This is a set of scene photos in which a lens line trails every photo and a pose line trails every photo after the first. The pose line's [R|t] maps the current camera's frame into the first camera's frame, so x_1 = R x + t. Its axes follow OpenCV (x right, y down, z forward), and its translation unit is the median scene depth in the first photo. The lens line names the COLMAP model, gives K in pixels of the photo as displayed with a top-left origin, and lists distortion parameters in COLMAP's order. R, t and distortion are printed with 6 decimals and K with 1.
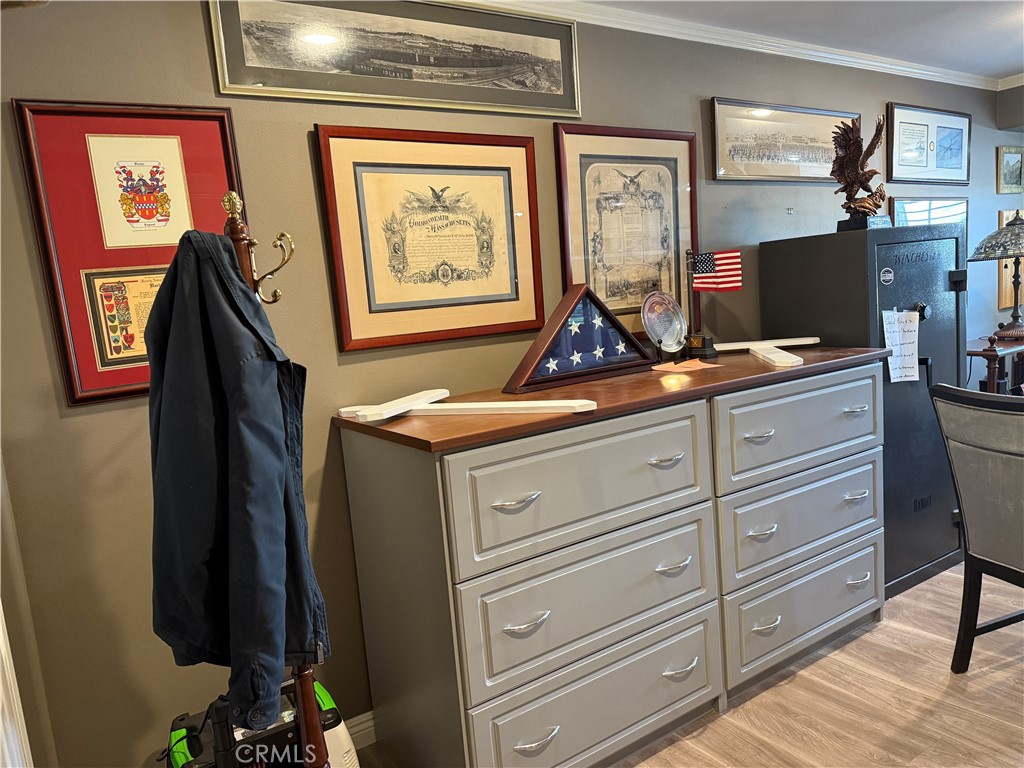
lens RADIAL K [[716.9, 0, 533.1], [0, 716.9, 388.8], [0, 0, 1]] dist [0.009870, -0.019149]
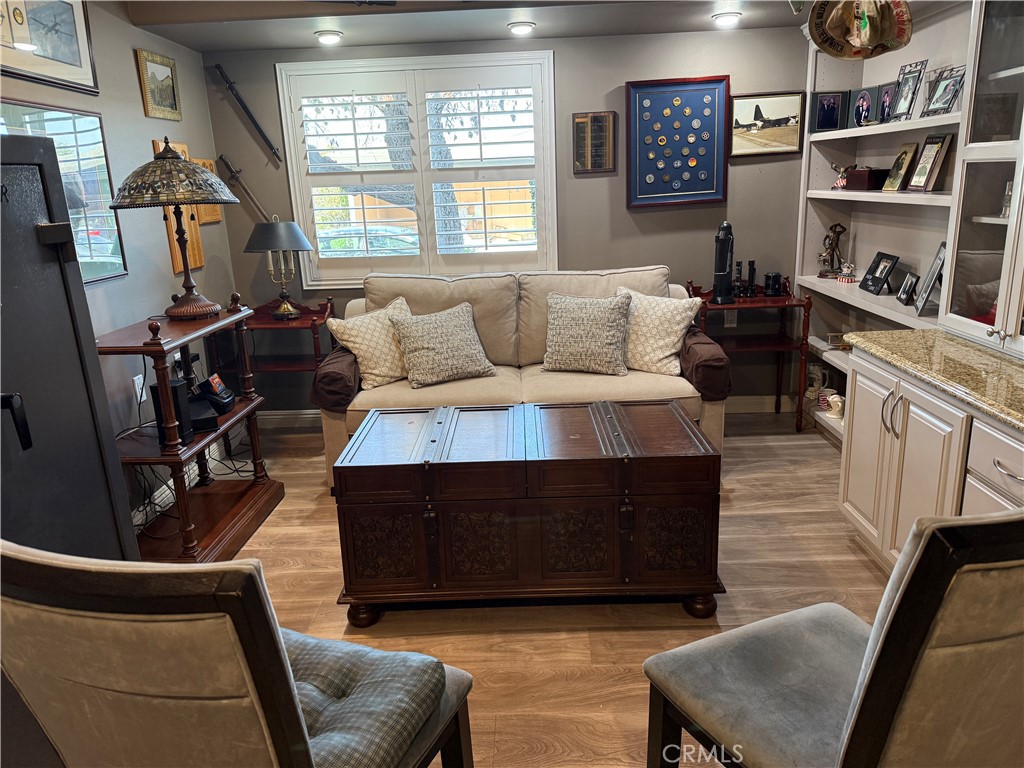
lens RADIAL K [[716.9, 0, 513.4], [0, 716.9, 381.6], [0, 0, 1]] dist [0.009870, -0.019149]
pose [[0.575357, -0.157867, 0.802523, 0.380350], [0.104776, 0.987338, 0.119104, -0.084507], [-0.811163, 0.015558, 0.584612, 0.442024]]
